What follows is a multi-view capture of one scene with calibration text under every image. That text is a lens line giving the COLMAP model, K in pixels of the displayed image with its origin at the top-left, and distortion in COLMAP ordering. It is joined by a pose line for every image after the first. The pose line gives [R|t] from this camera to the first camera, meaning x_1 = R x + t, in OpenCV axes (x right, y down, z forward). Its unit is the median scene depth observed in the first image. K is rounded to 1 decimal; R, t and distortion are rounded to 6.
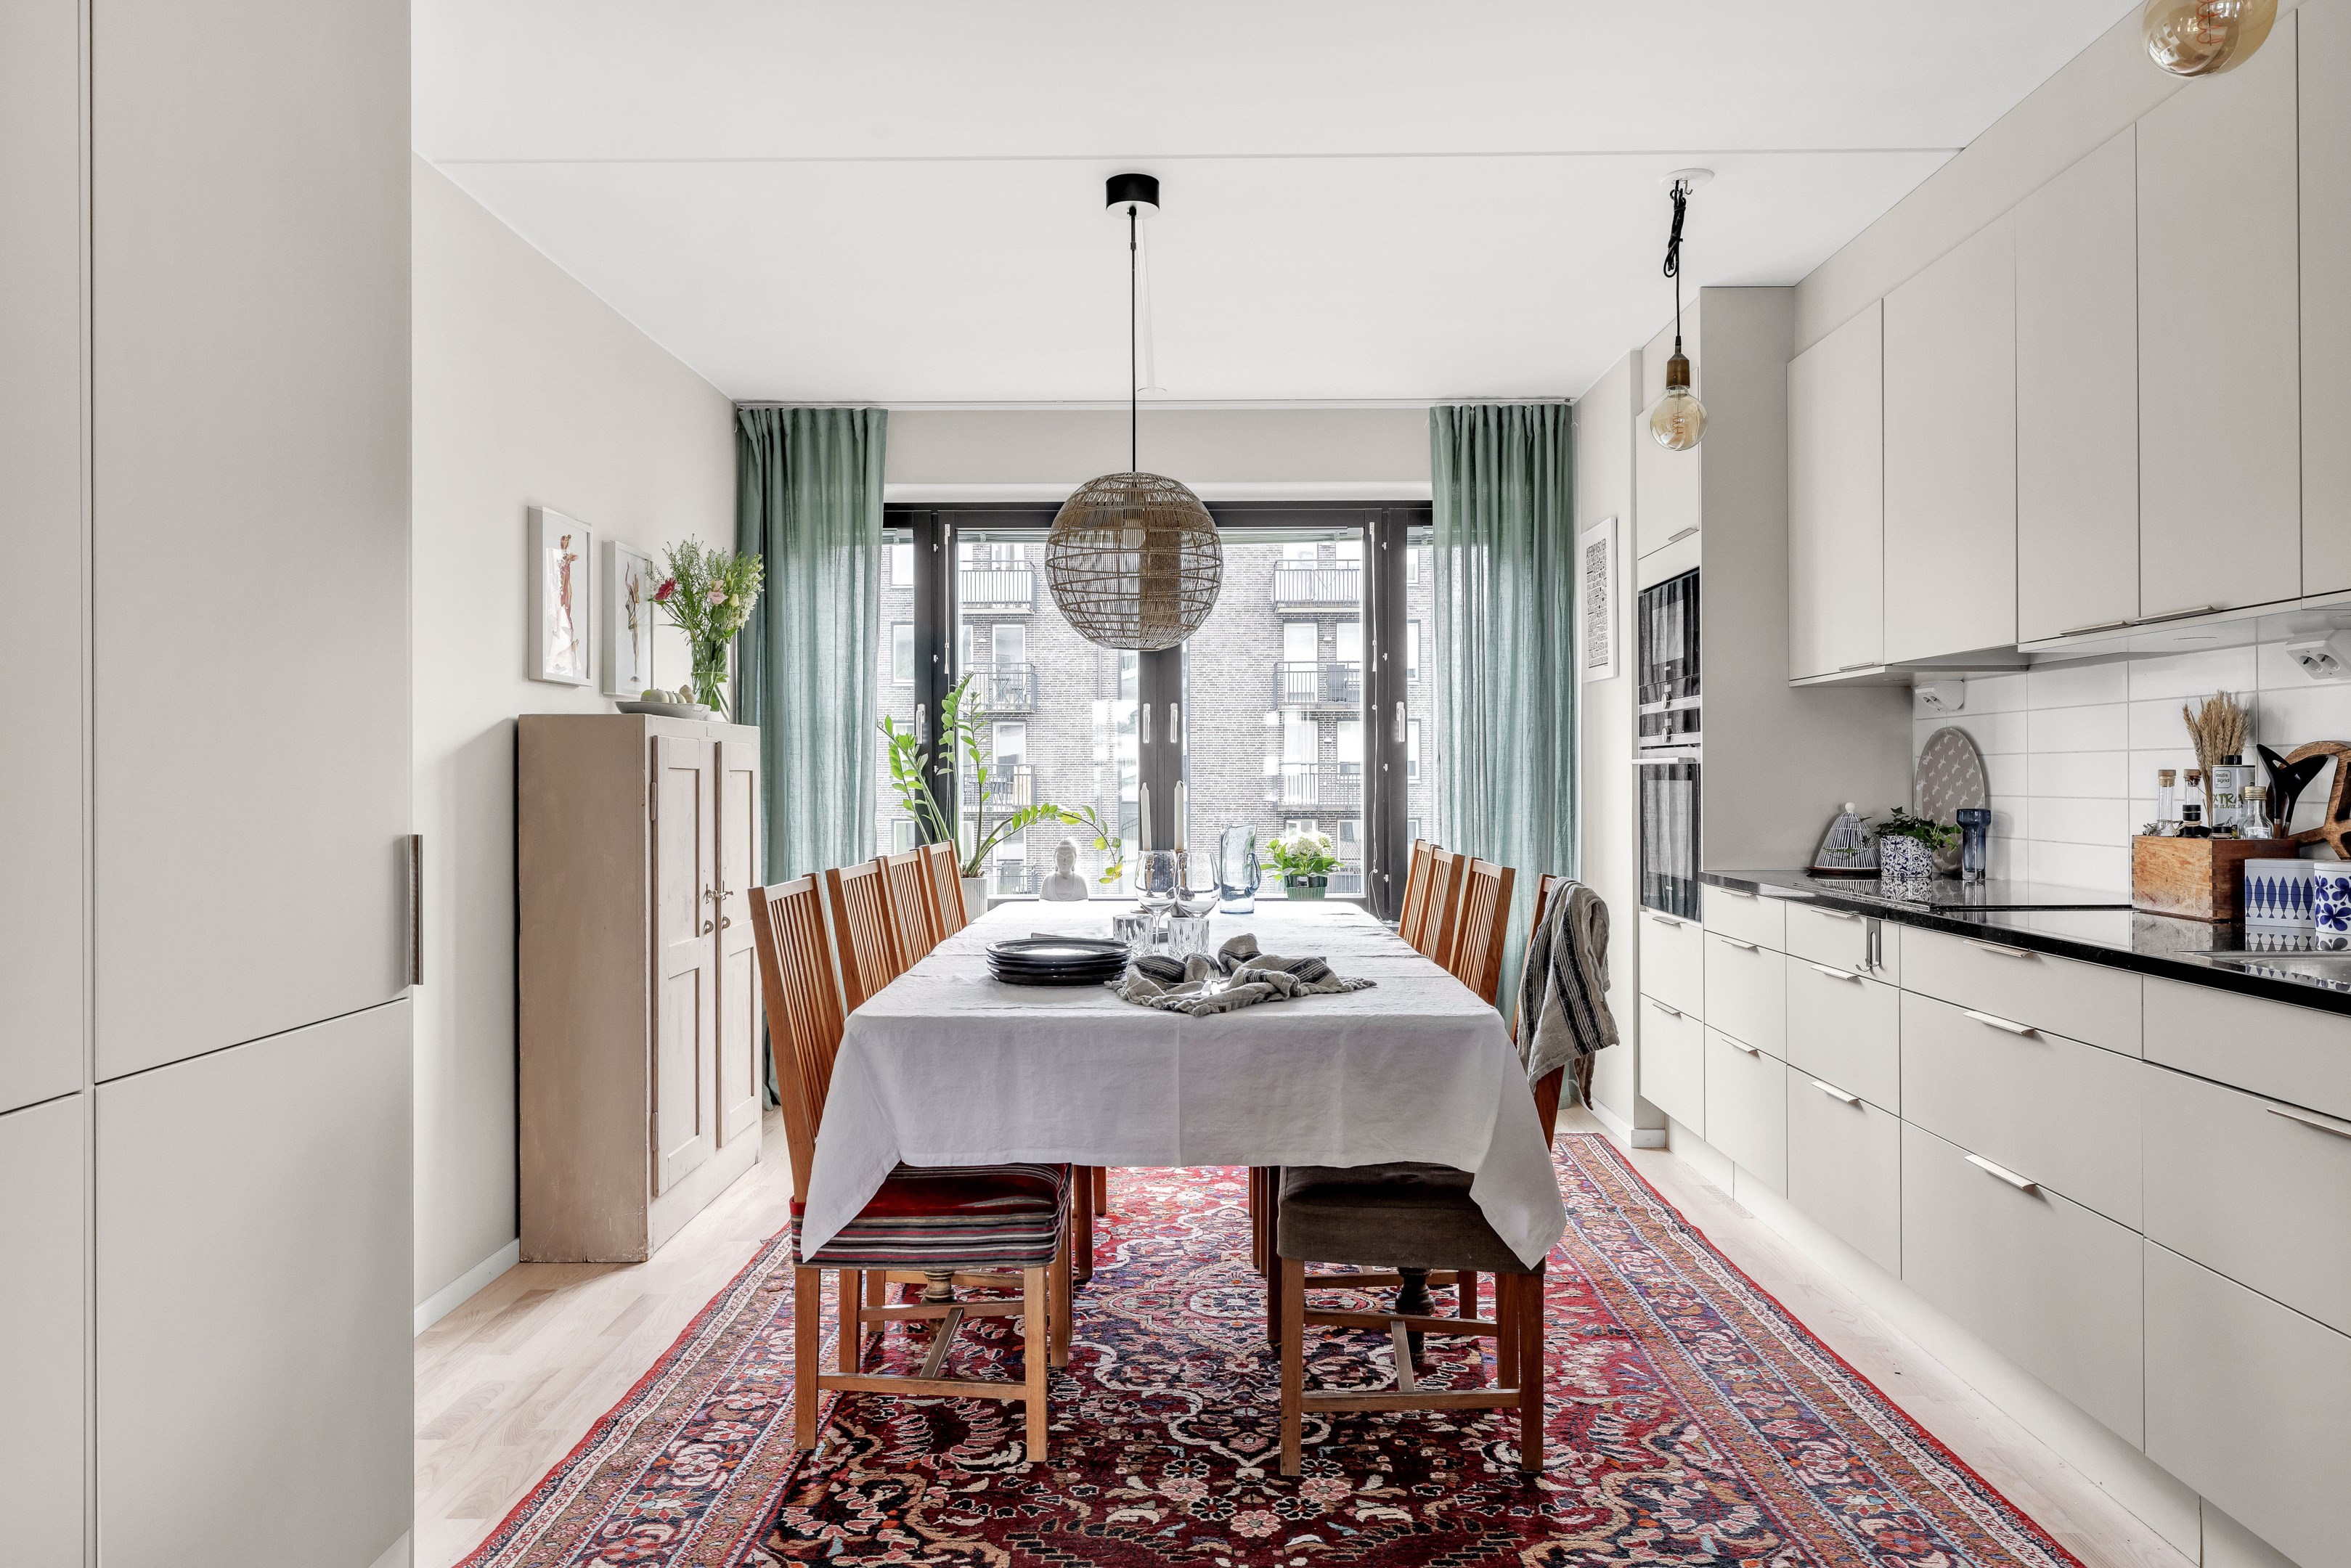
lens RADIAL K [[1580.4, 0, 1179.6], [0, 1580.4, 769.5], [0, 0, 1]] dist [-0.000059, 0.002501]
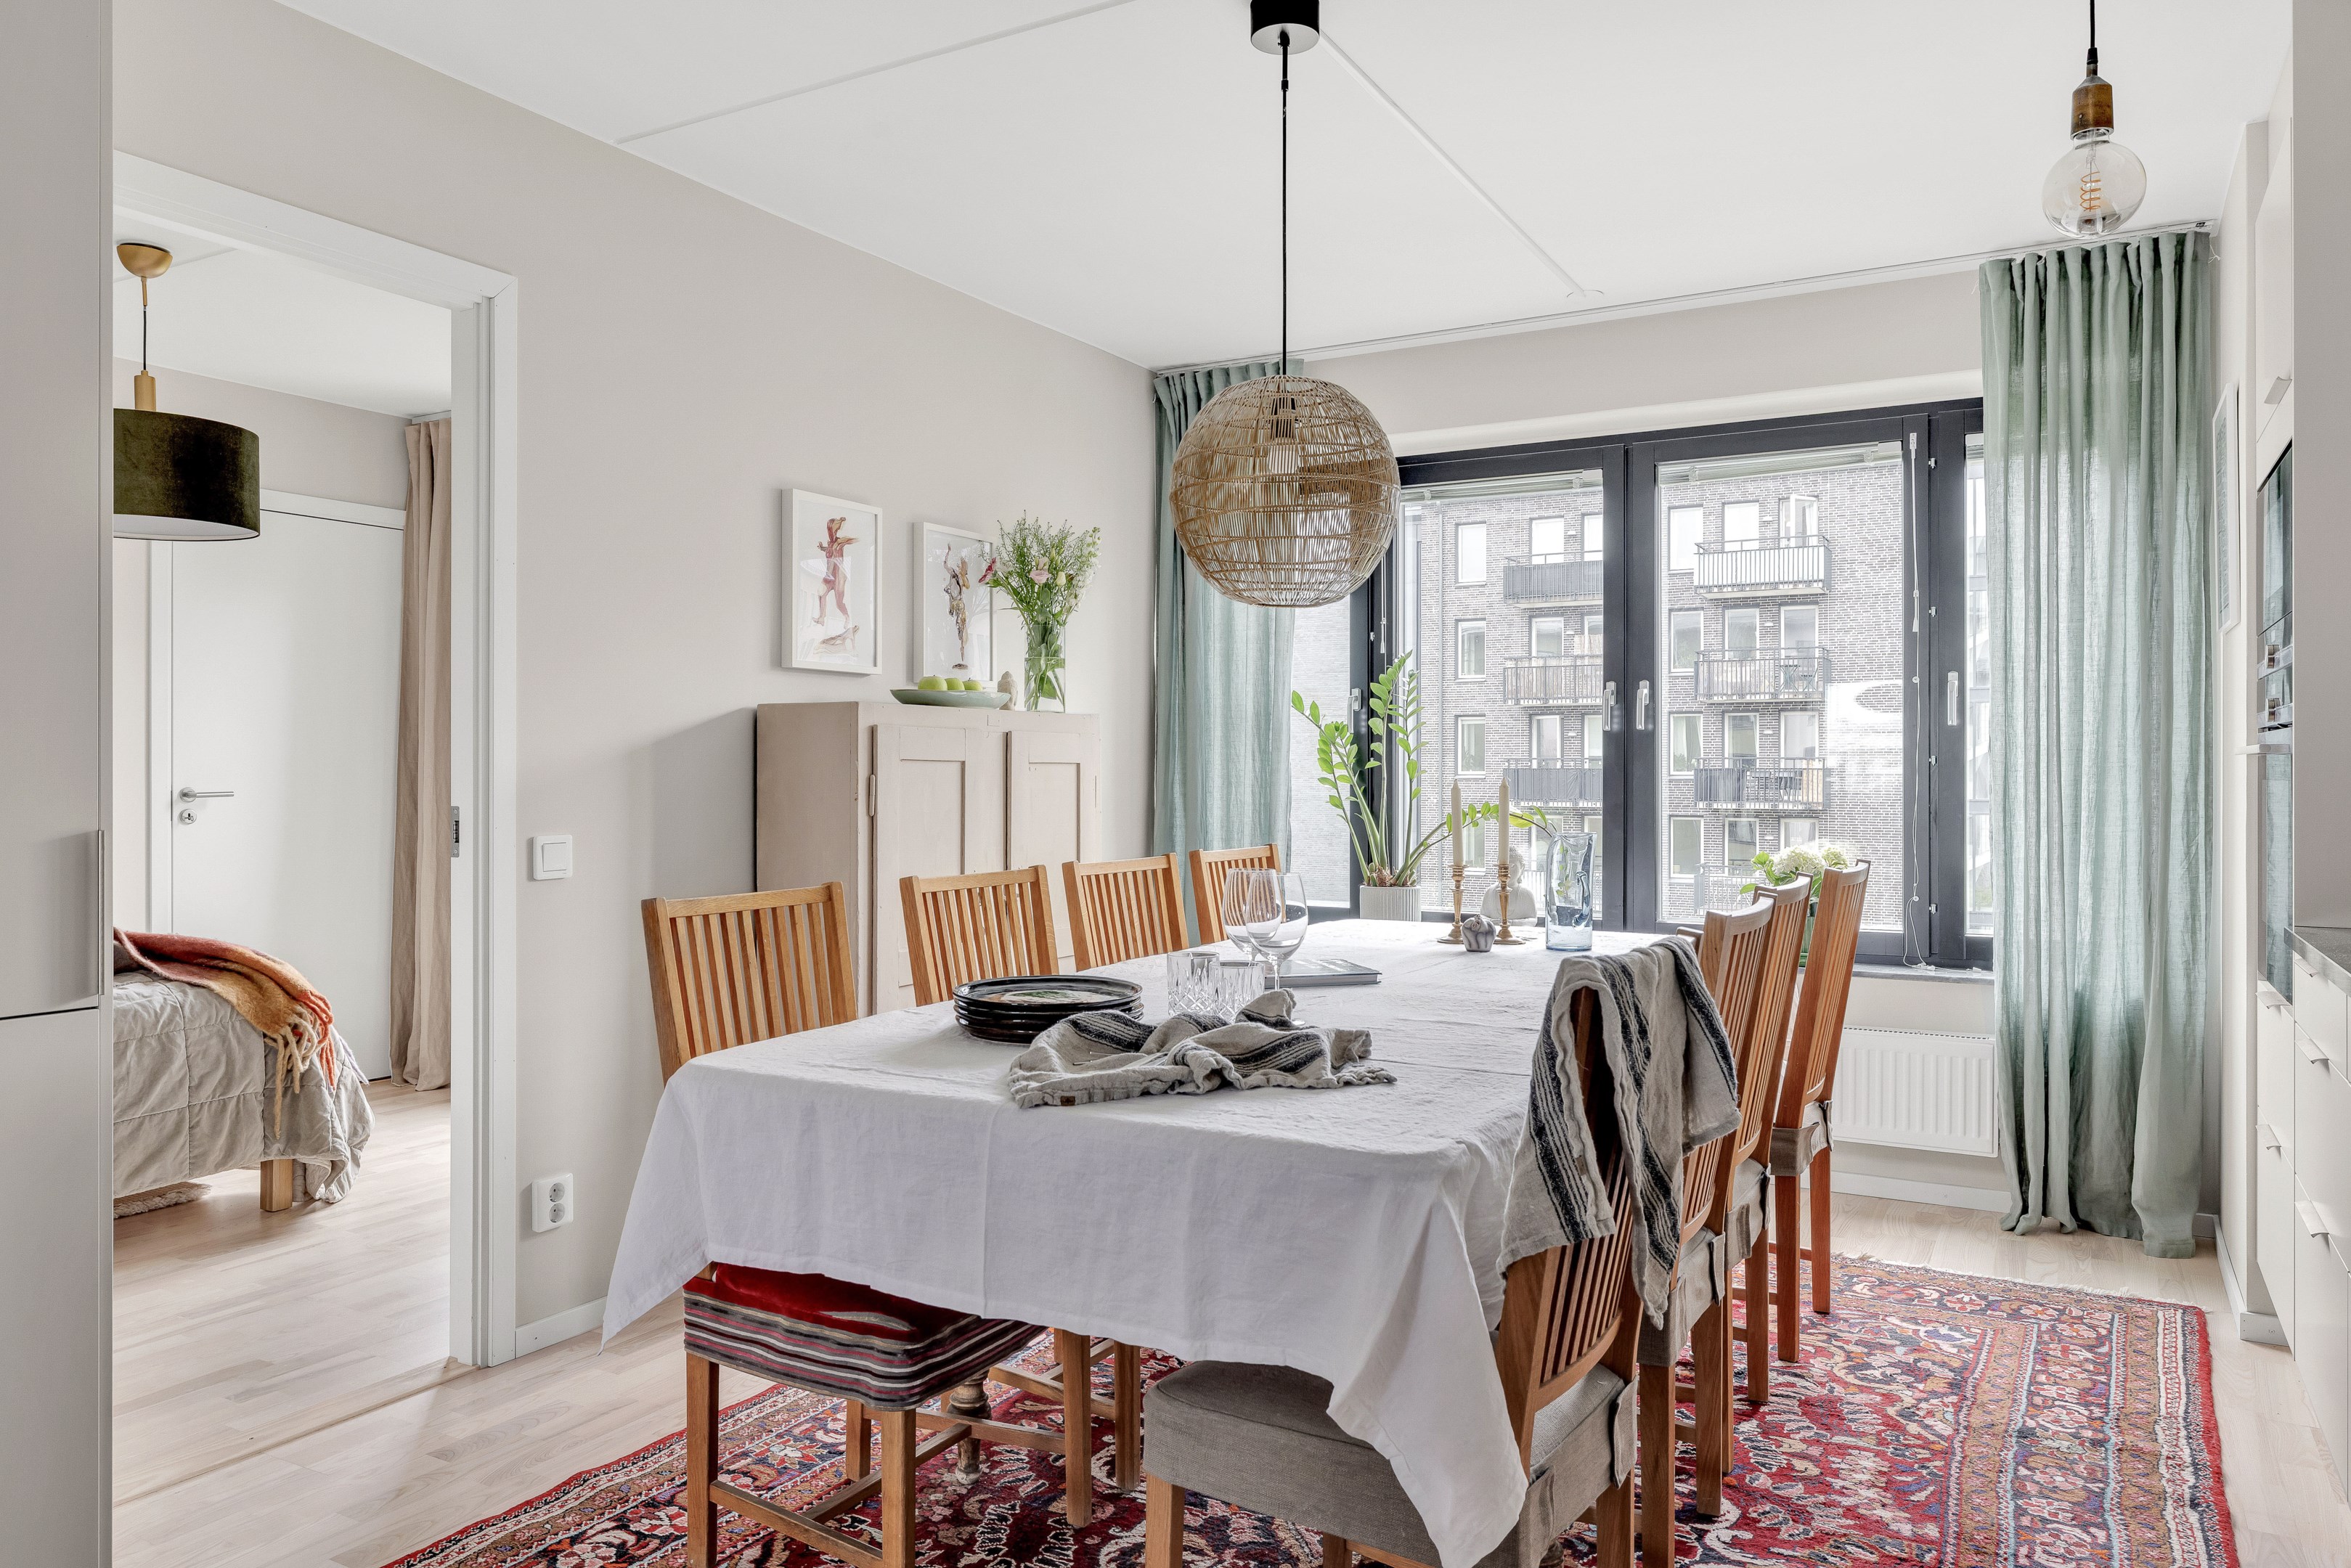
lens RADIAL K [[1580.4, 0, 1179.6], [0, 1580.4, 769.5], [0, 0, 1]] dist [-0.000059, 0.002501]
pose [[0.876744, 0.004157, -0.480939, 0.269249], [-0.002189, 0.999987, 0.004652, 0.000285], [0.480952, -0.003026, 0.876742, 0.267210]]
